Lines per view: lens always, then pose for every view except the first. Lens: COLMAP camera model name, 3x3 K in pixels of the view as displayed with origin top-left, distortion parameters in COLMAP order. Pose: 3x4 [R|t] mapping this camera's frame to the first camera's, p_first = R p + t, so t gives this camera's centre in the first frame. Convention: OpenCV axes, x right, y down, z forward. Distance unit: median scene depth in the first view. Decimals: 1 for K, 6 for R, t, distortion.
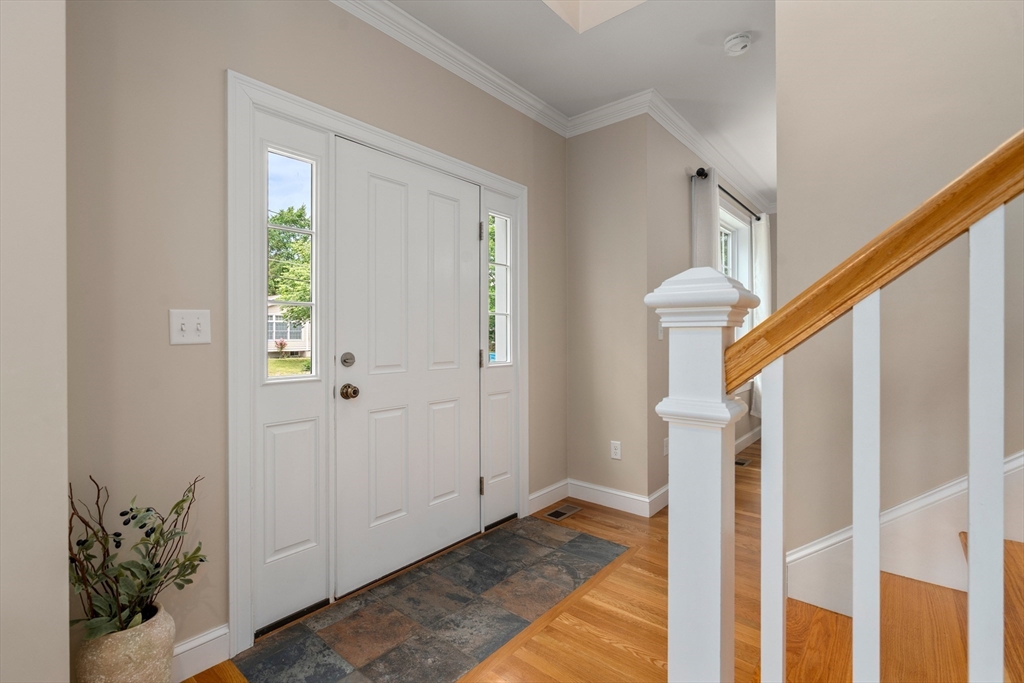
lens RADIAL K [[469.8, 0, 510.7], [0, 469.8, 335.8], [0, 0, 1]] dist [0.001825, 0.000190]
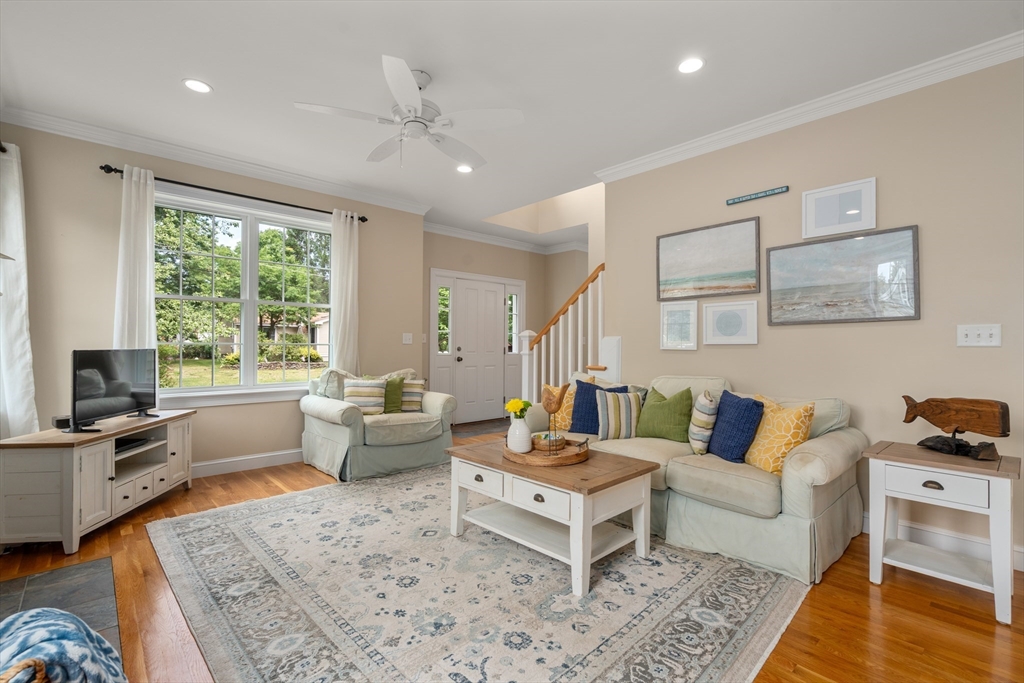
lens RADIAL K [[461.8, 0, 514.0], [0, 461.8, 344.8], [0, 0, 1]] dist [-0.009541, 0.002375]
pose [[0.993845, 0.008087, -0.110482, 0.359285], [-0.008155, 0.999967, -0.000162, 0.020931], [0.110477, 0.001062, 0.993878, -2.031511]]
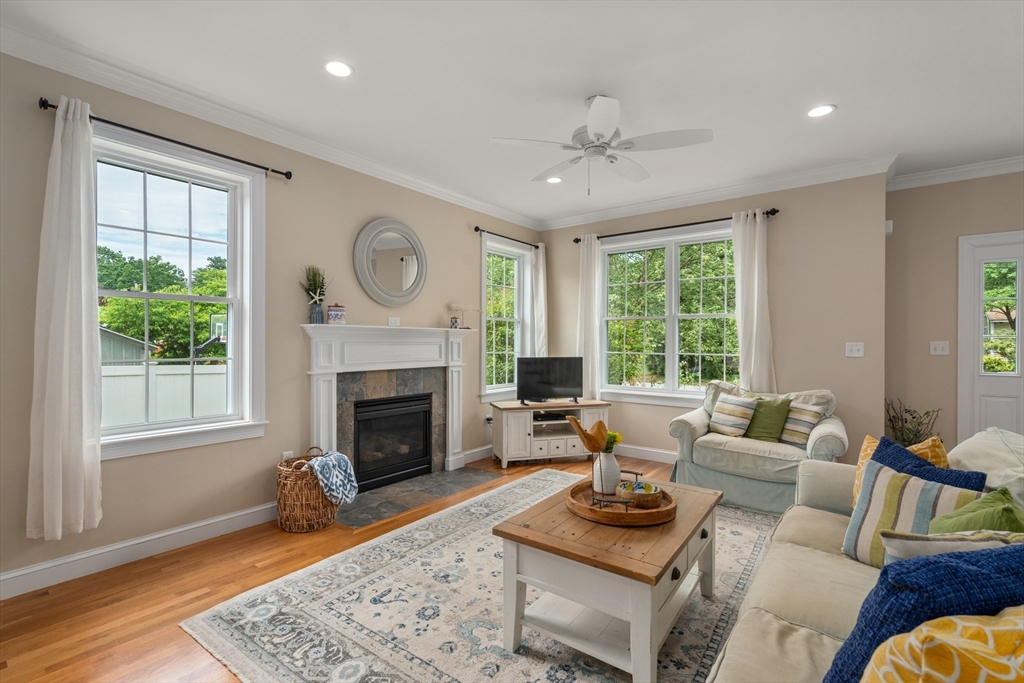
lens RADIAL K [[461.8, 0, 501.9], [0, 461.8, 341.9], [0, 0, 1]] dist [-0.009541, 0.002375]
pose [[0.044569, 0.002041, -0.999004, 1.273319], [-0.005686, 0.999982, 0.001789, -0.034616], [0.998990, 0.005601, 0.044580, -1.099104]]
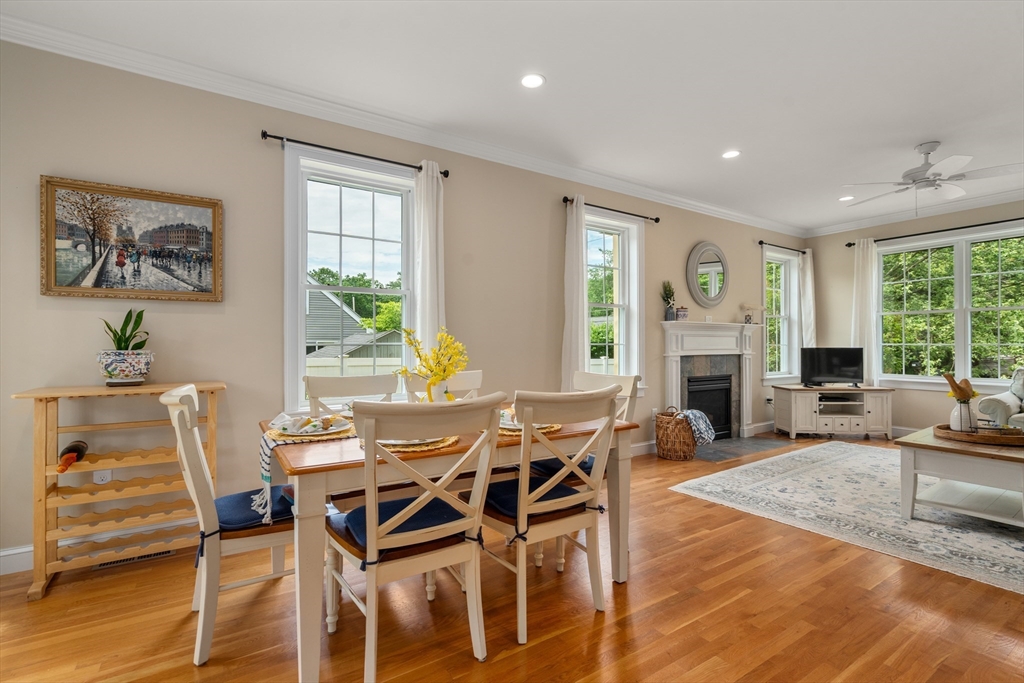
lens RADIAL K [[461.8, 0, 501.8], [0, 461.8, 343.1], [0, 0, 1]] dist [-0.009541, 0.002375]
pose [[-0.287626, -0.001040, -0.957742, 2.092035], [-0.001828, 0.999998, -0.000537, 0.022839], [0.957741, 0.001597, -0.287628, -1.820148]]
